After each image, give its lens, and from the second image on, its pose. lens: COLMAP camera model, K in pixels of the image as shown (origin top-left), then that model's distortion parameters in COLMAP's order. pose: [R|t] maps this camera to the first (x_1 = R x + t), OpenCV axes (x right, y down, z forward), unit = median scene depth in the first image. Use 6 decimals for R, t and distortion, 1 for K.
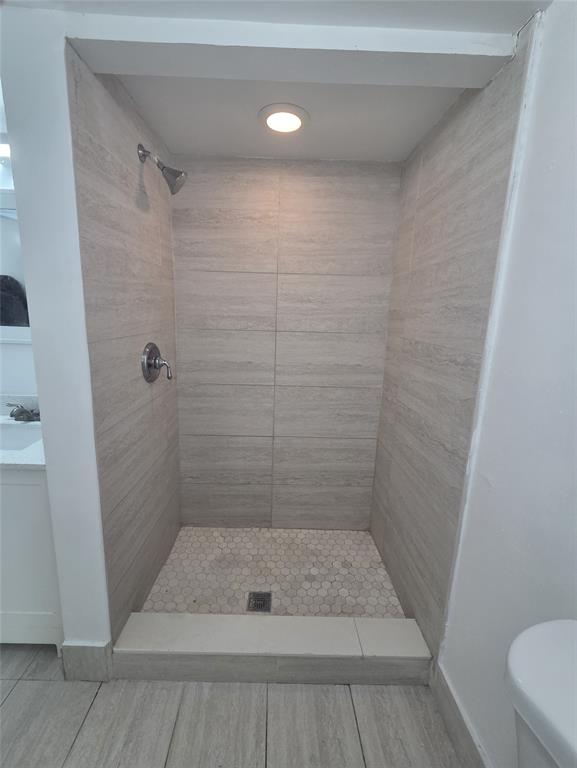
lens RADIAL K [[330.7, 0, 288.5], [0, 330.7, 384.0], [0, 0, 1]] dist [0.001692, -0.000215]
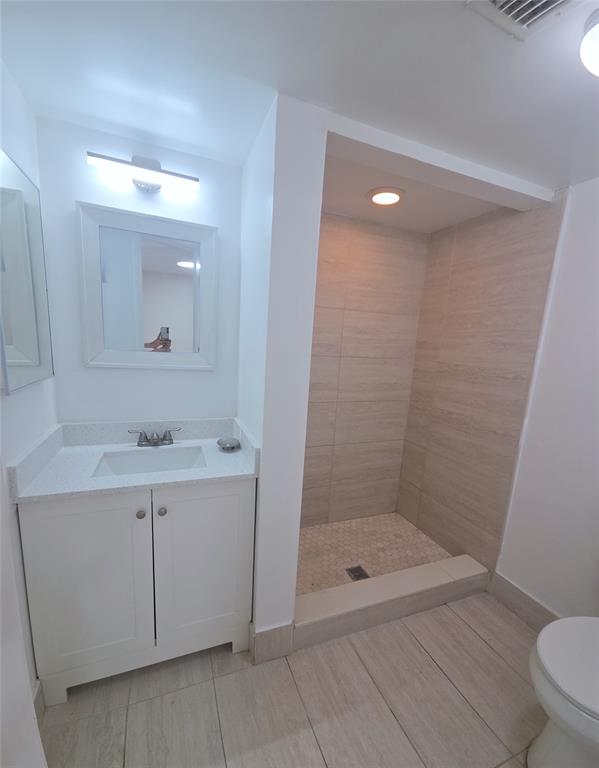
lens RADIAL K [[331.7, 0, 299.7], [0, 331.7, 411.6], [0, 0, 1]] dist [-0.000305, 0.000000]
pose [[0.931081, -0.054973, 0.360647, -0.677590], [0.050722, 0.998487, 0.021250, 0.008429], [-0.361270, -0.001492, 0.932460, -0.086533]]
